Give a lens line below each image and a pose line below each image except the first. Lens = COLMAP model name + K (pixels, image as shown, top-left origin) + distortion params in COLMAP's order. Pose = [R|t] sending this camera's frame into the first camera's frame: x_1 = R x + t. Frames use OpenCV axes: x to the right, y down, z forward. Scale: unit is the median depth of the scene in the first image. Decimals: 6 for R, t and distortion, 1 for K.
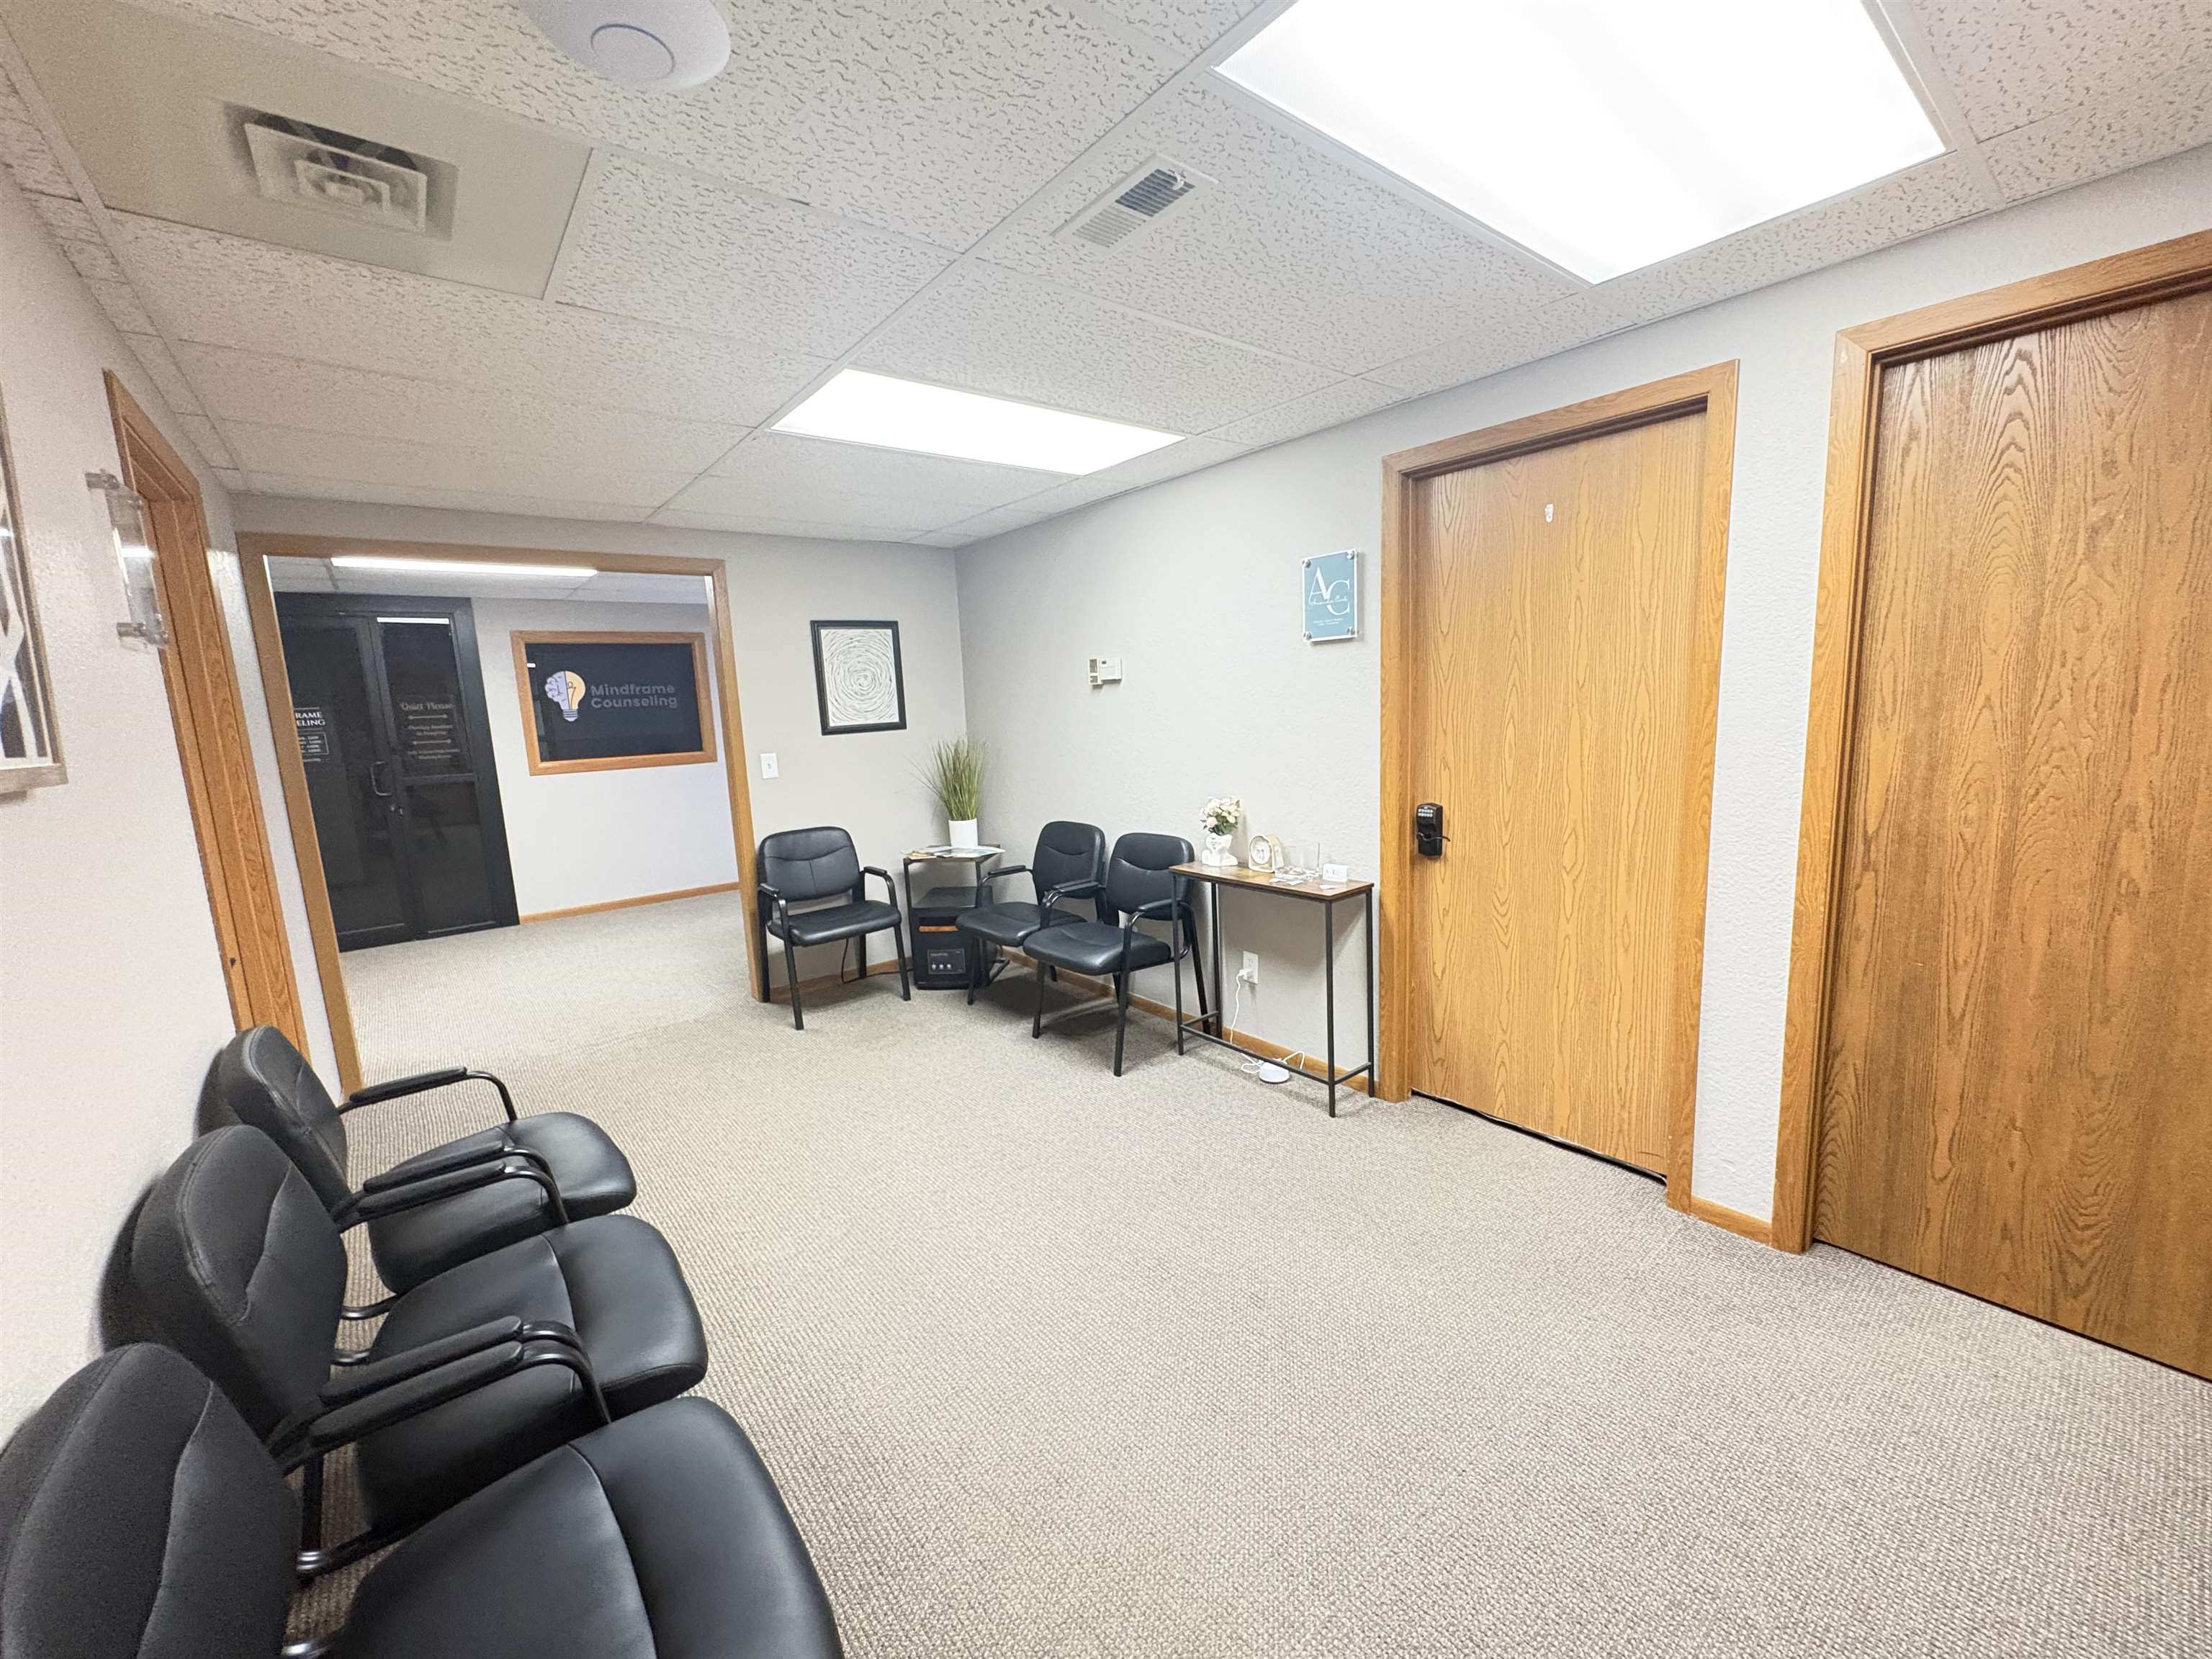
lens RADIAL K [[880.8, 0, 1103.4], [0, 880.8, 831.9], [0, 0, 1]] dist [-0.000128, 0.000244]
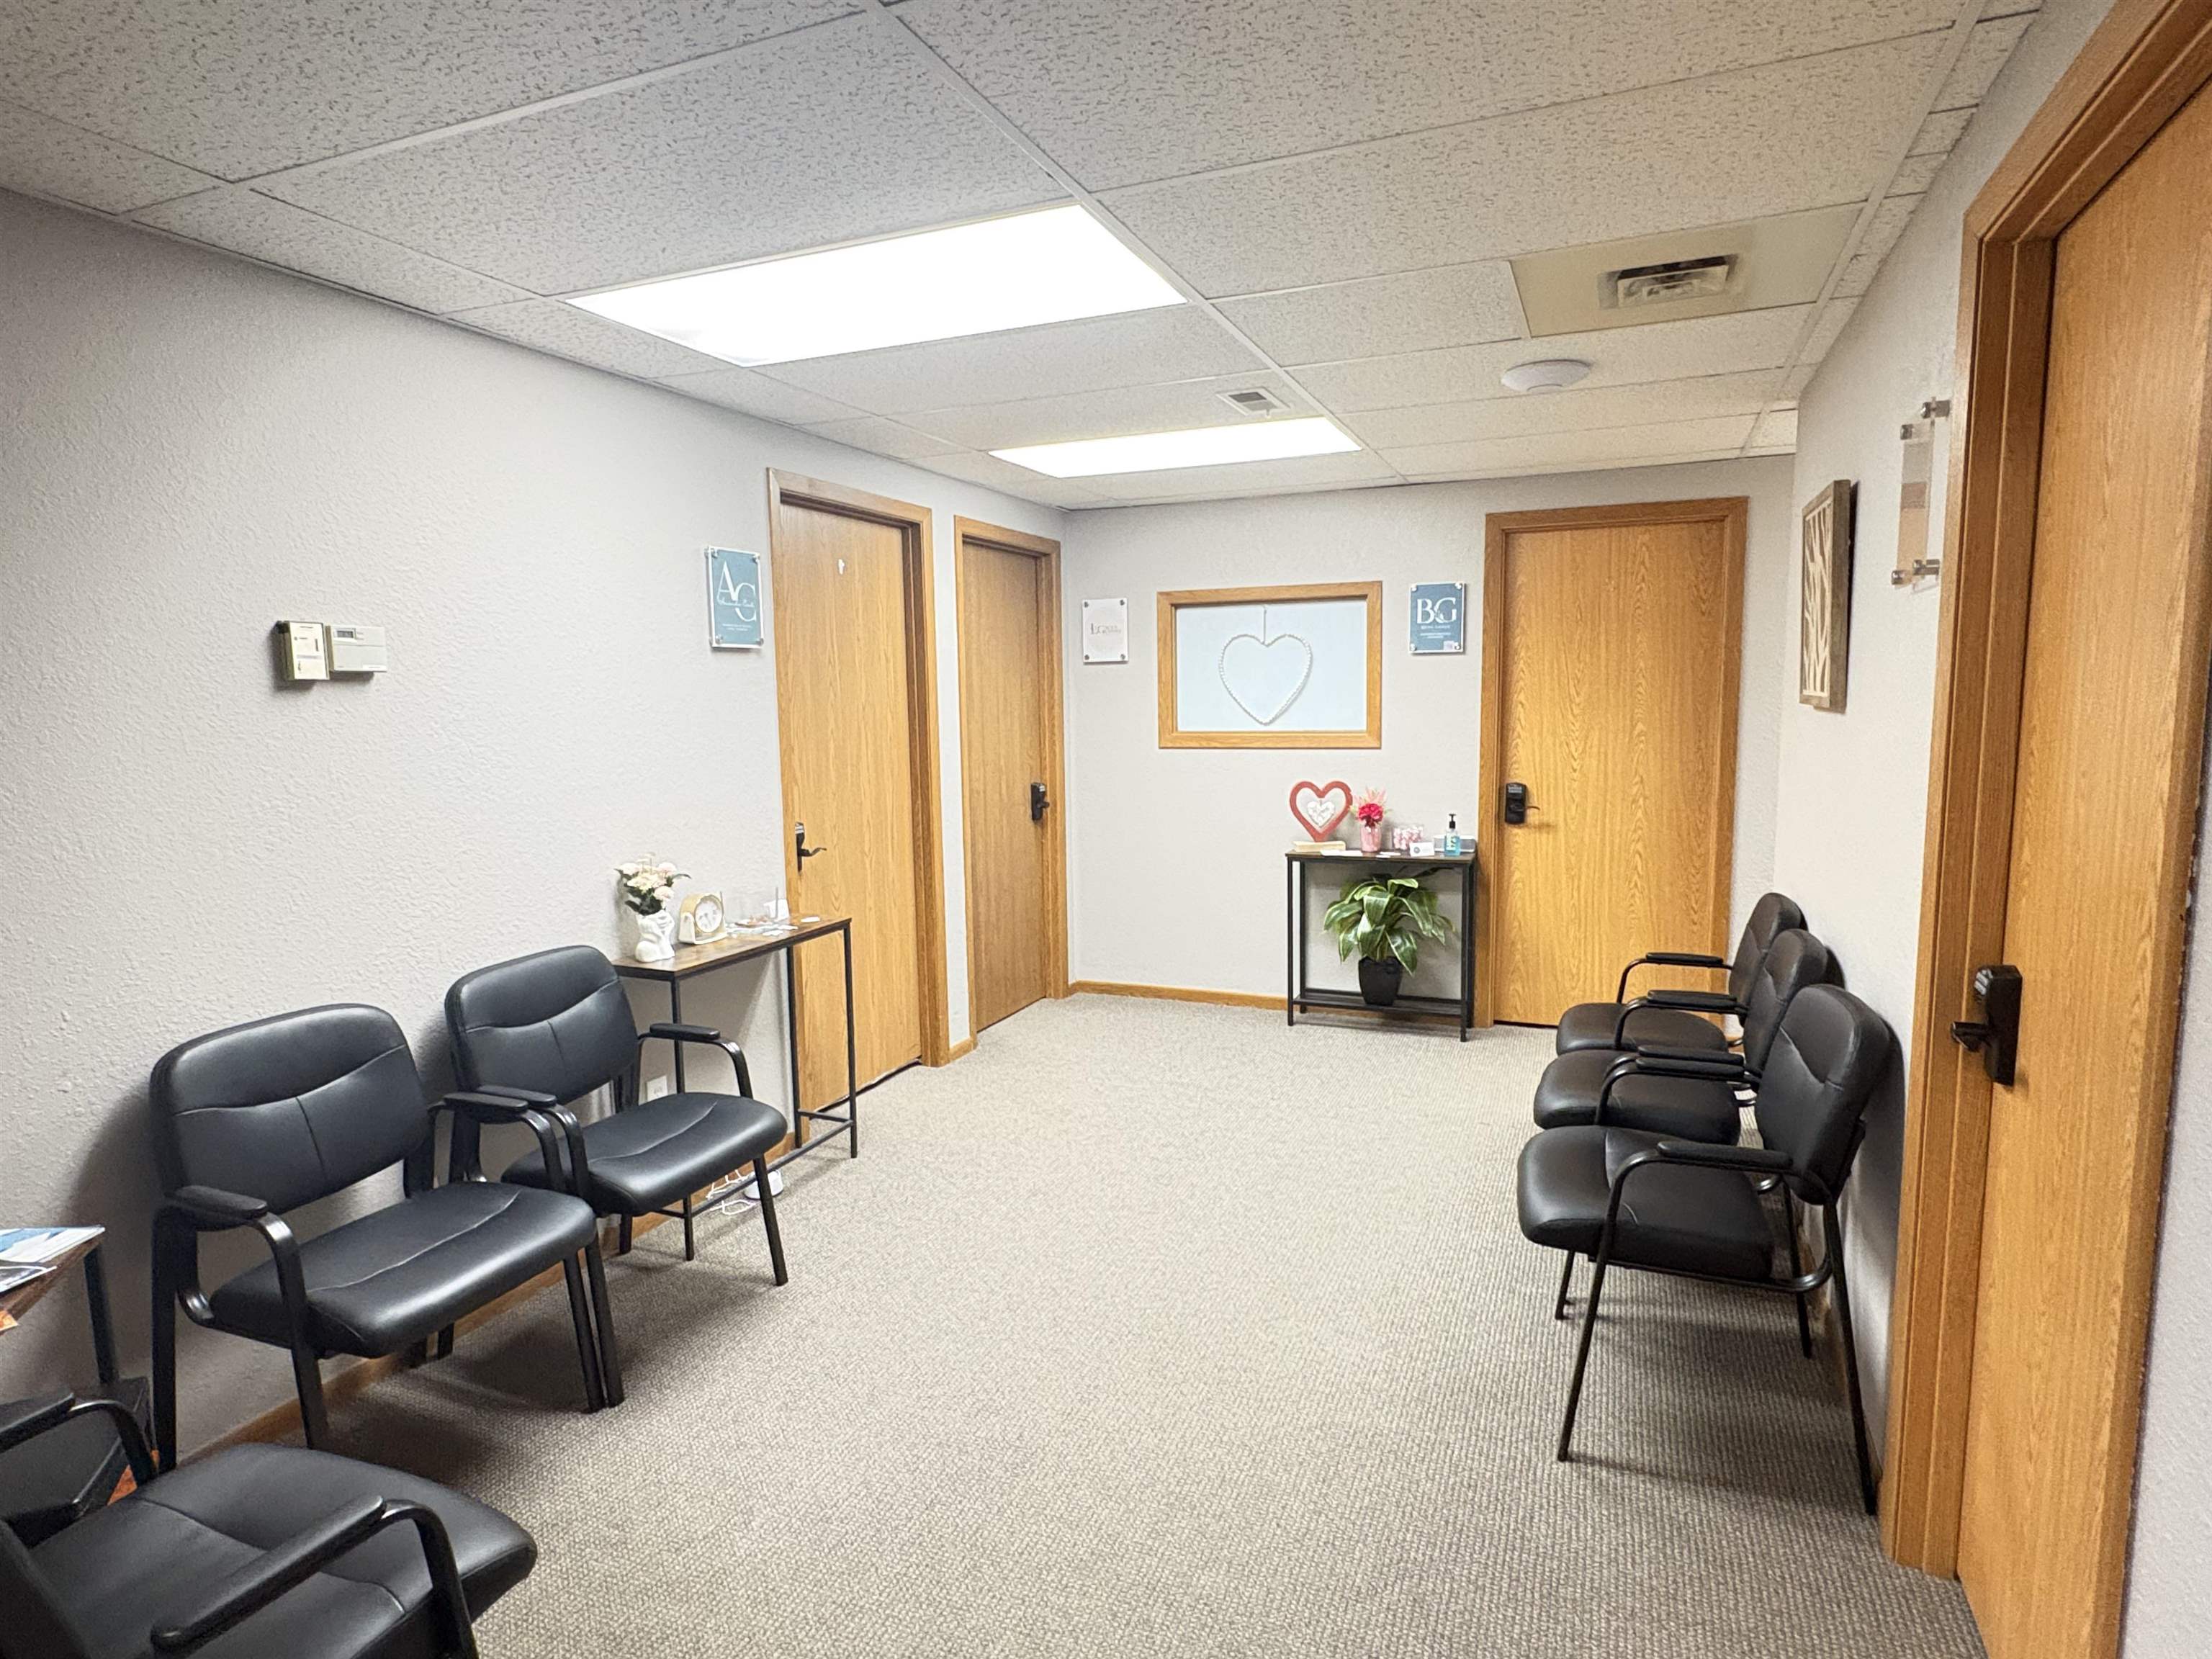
lens RADIAL K [[1226.1, 0, 1106.0], [0, 1226.1, 829.5], [0, 0, 1]] dist [-0.000081, 0.000029]
pose [[-0.473839, -0.044715, 0.879476, -1.537349], [0.171555, 0.974888, 0.141995, -0.239573], [-0.863739, 0.218161, -0.454268, 1.996483]]
